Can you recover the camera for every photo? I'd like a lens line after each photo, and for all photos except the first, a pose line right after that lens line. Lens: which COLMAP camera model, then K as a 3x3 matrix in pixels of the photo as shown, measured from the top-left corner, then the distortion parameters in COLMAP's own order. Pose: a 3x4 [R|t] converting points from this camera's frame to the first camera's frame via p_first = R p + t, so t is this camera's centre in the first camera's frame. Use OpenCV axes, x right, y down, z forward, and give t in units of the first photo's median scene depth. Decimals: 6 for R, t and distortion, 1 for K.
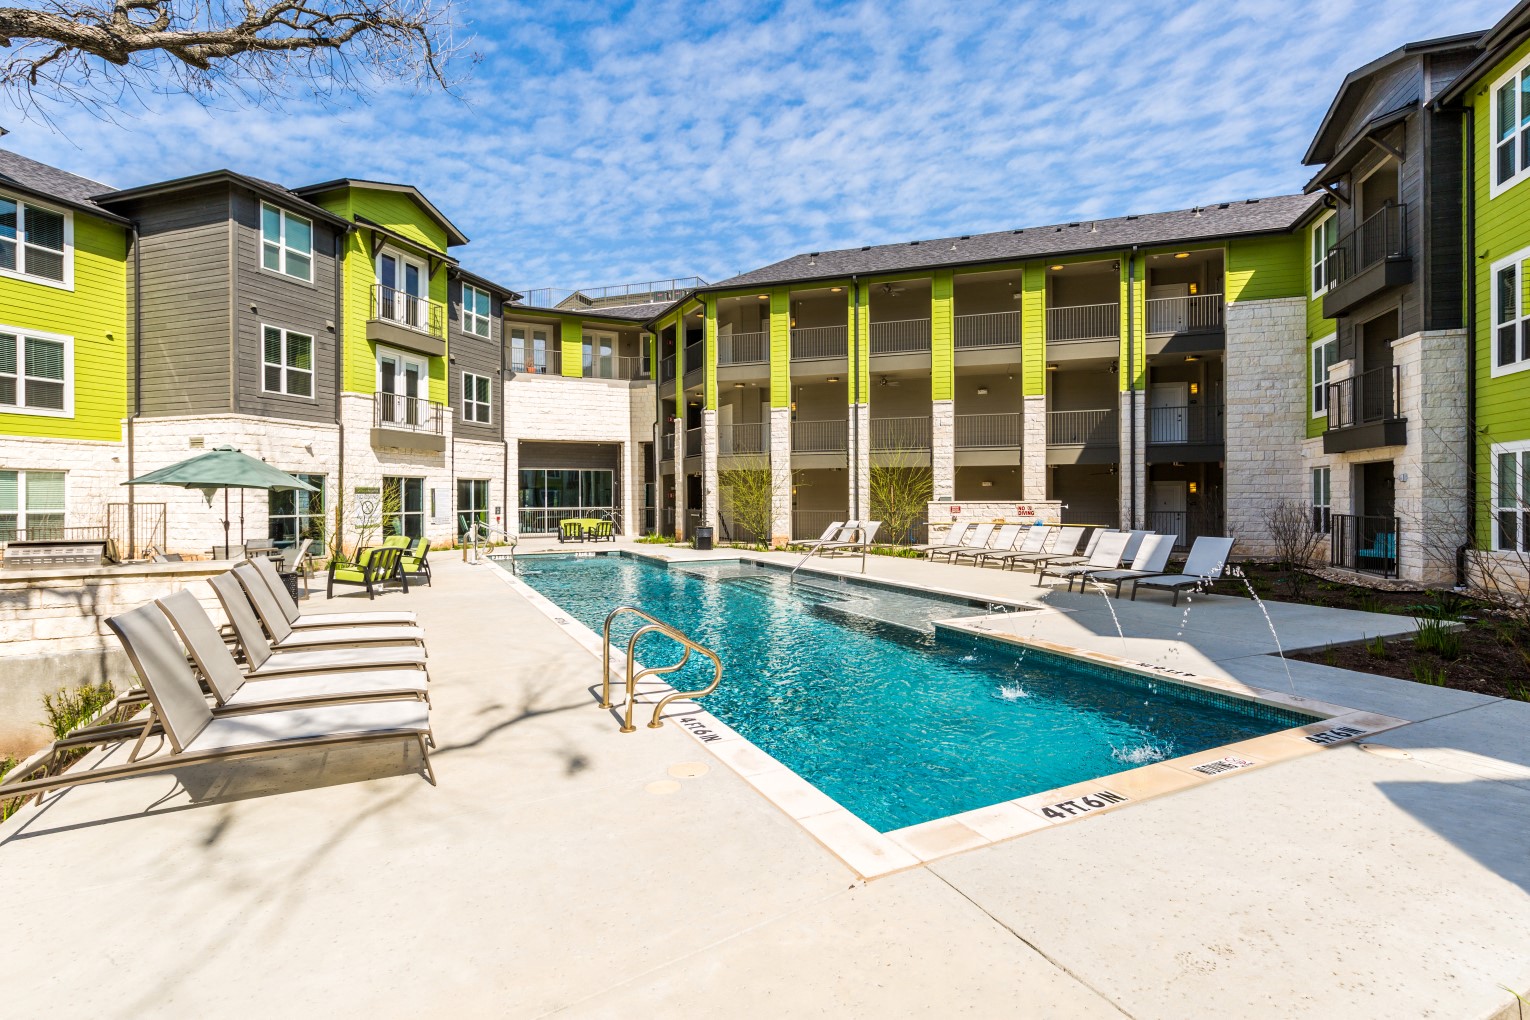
lens RADIAL K [[713.4, 0, 763.8], [0, 713.4, 510.6], [0, 0, 1]] dist [-0.001553, -0.000031]
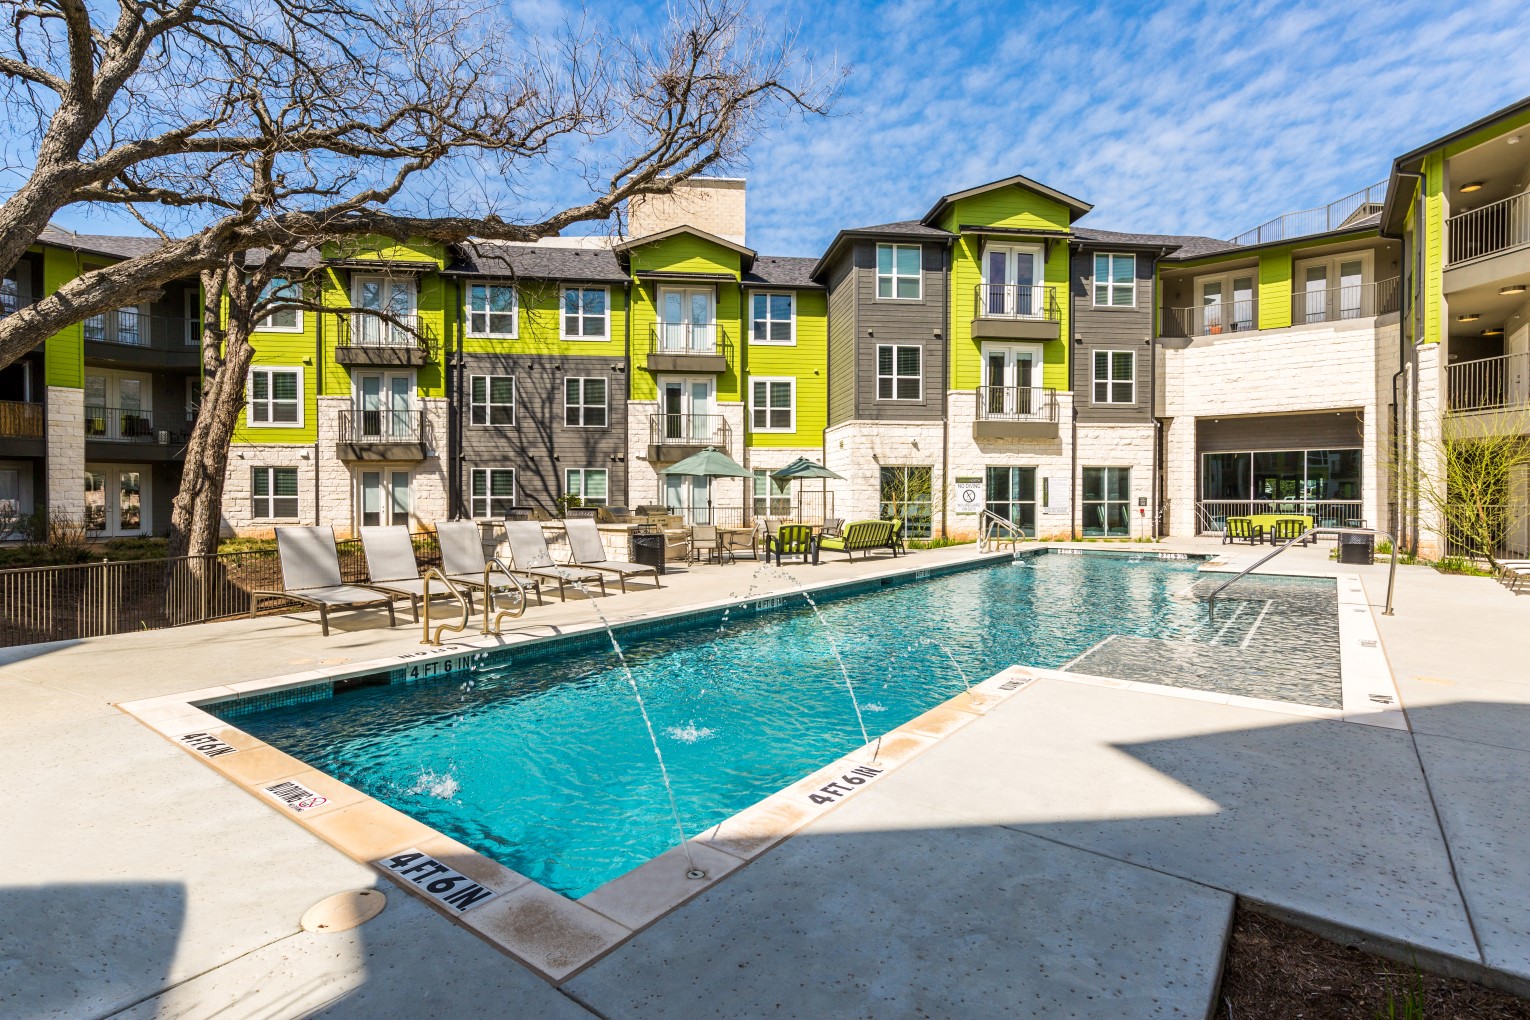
lens RADIAL K [[713.4, 0, 760.1], [0, 713.4, 498.6], [0, 0, 1]] dist [-0.001553, -0.000031]
pose [[0.427307, 0.017118, -0.903945, 0.265238], [-0.015896, 0.999808, 0.011419, -0.007781], [0.903967, 0.009489, 0.427497, 0.250929]]
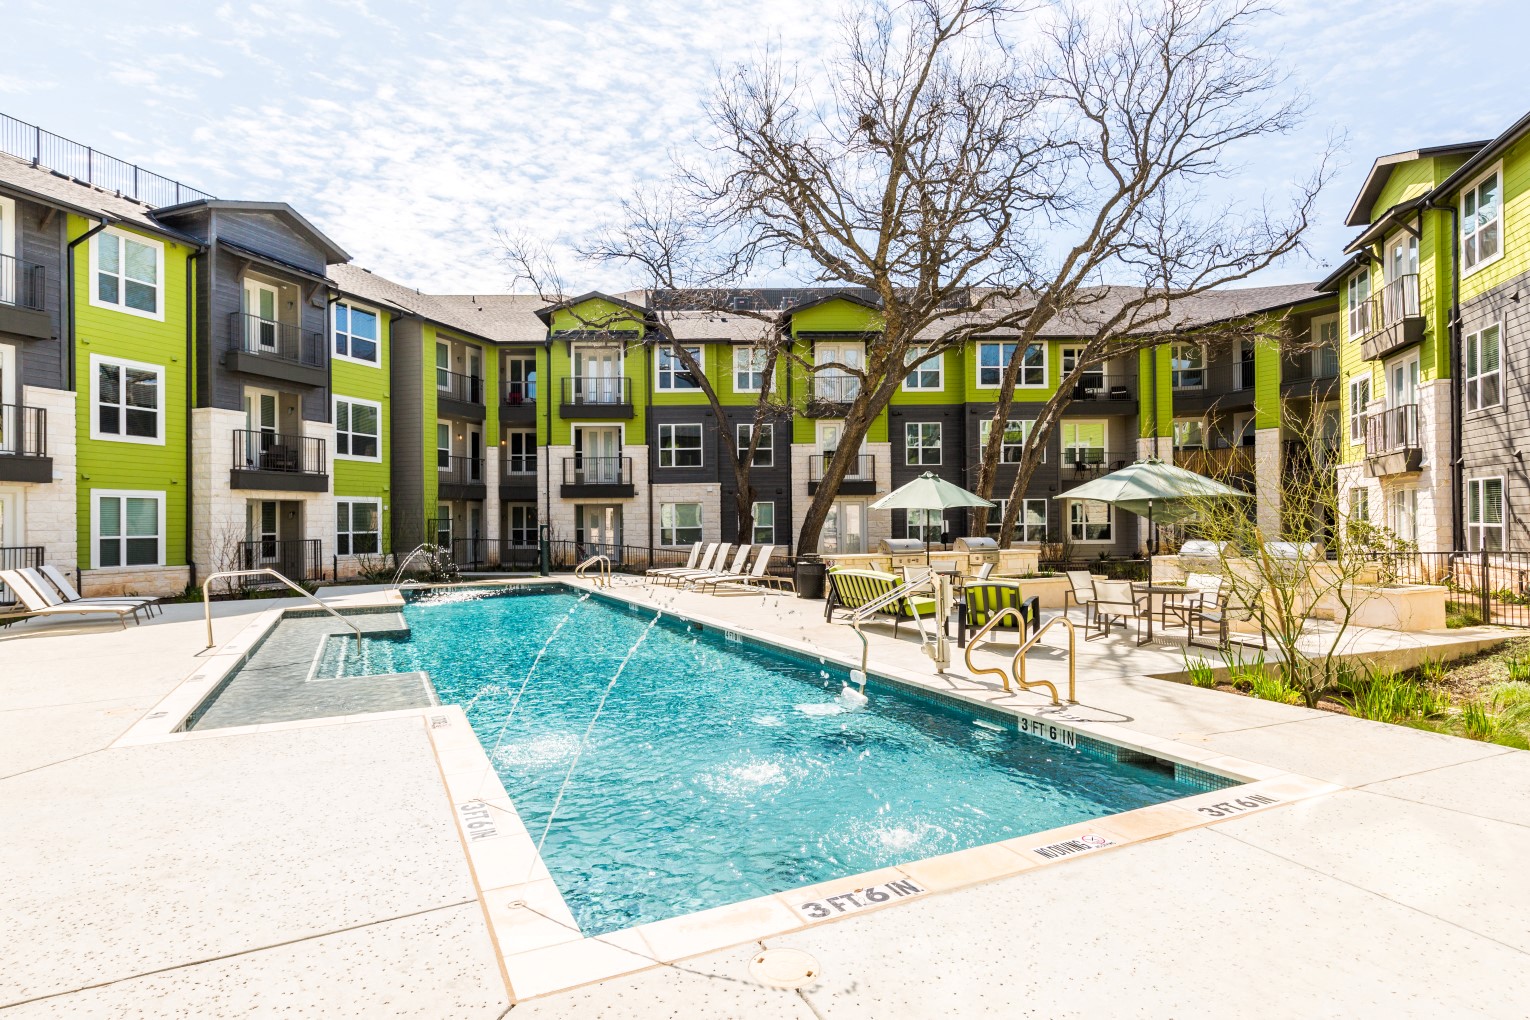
lens RADIAL K [[811.6, 0, 766.4], [0, 811.6, 517.3], [0, 0, 1]] dist [0.000371, 0.001671]
pose [[-0.999560, 0.022572, 0.019241, -0.244708], [0.022643, 0.999737, 0.003526, -0.015520], [-0.019156, 0.003960, -0.999809, 1.164843]]
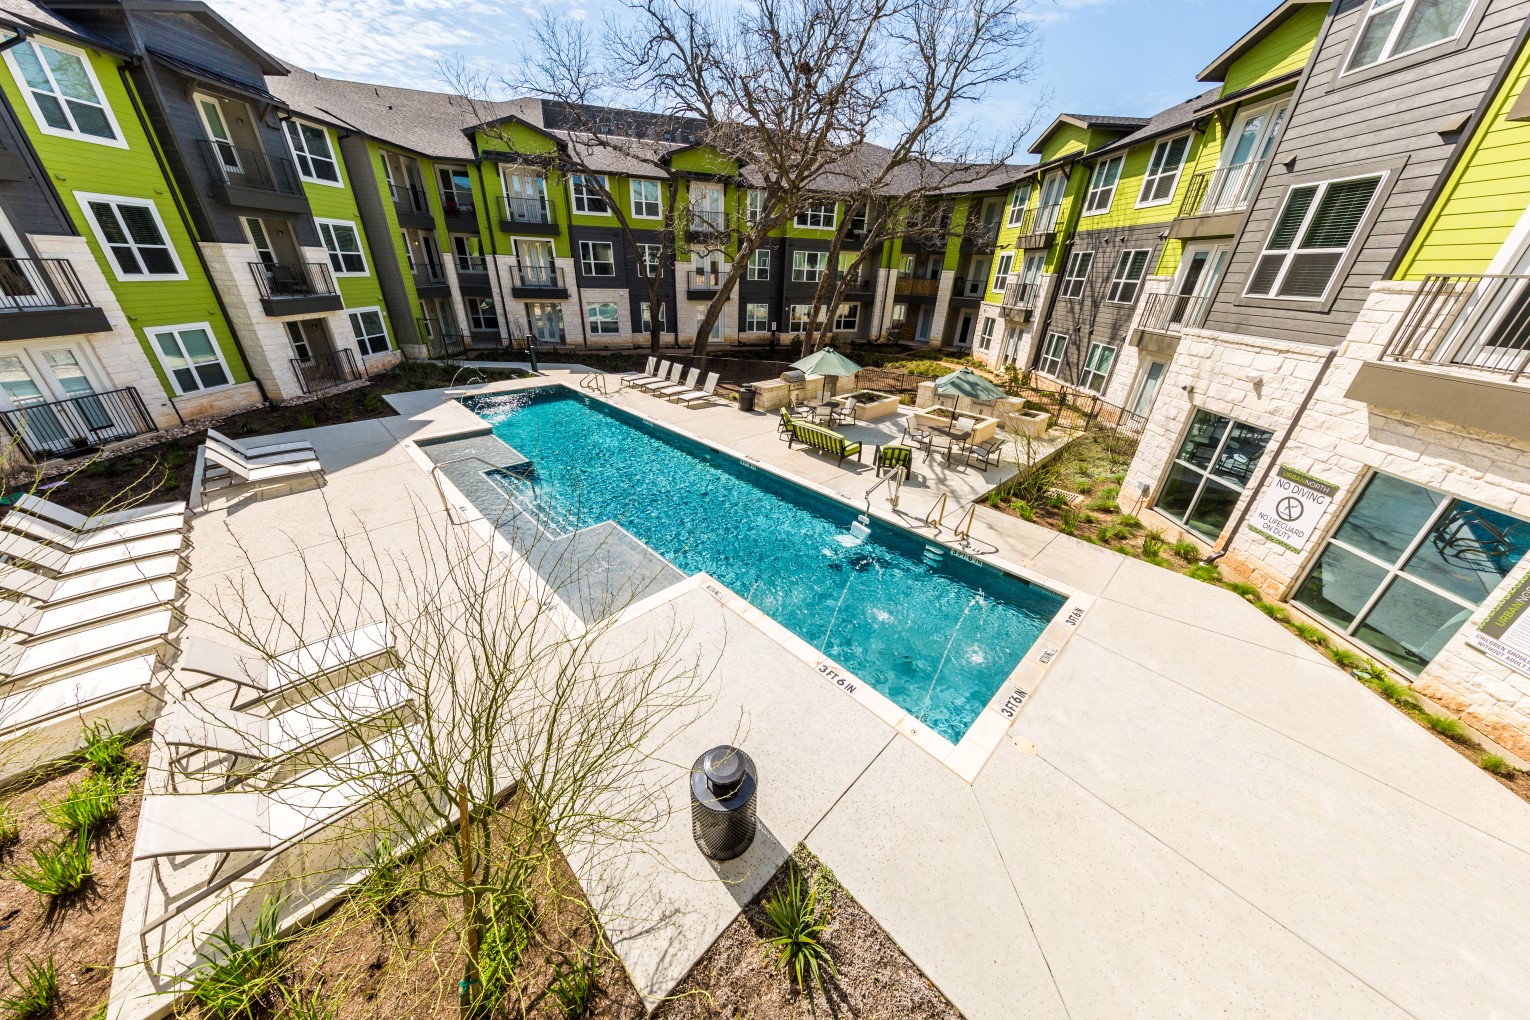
lens RADIAL K [[479.3, 0, 758.9], [0, 479.3, 504.8], [0, 0, 1]] dist [0.001676, 0.000021]
pose [[-0.956466, 0.110973, -0.269921, -0.061008], [-0.026933, 0.887373, 0.460265, -0.159816], [0.290598, 0.447498, -0.845753, 1.145270]]
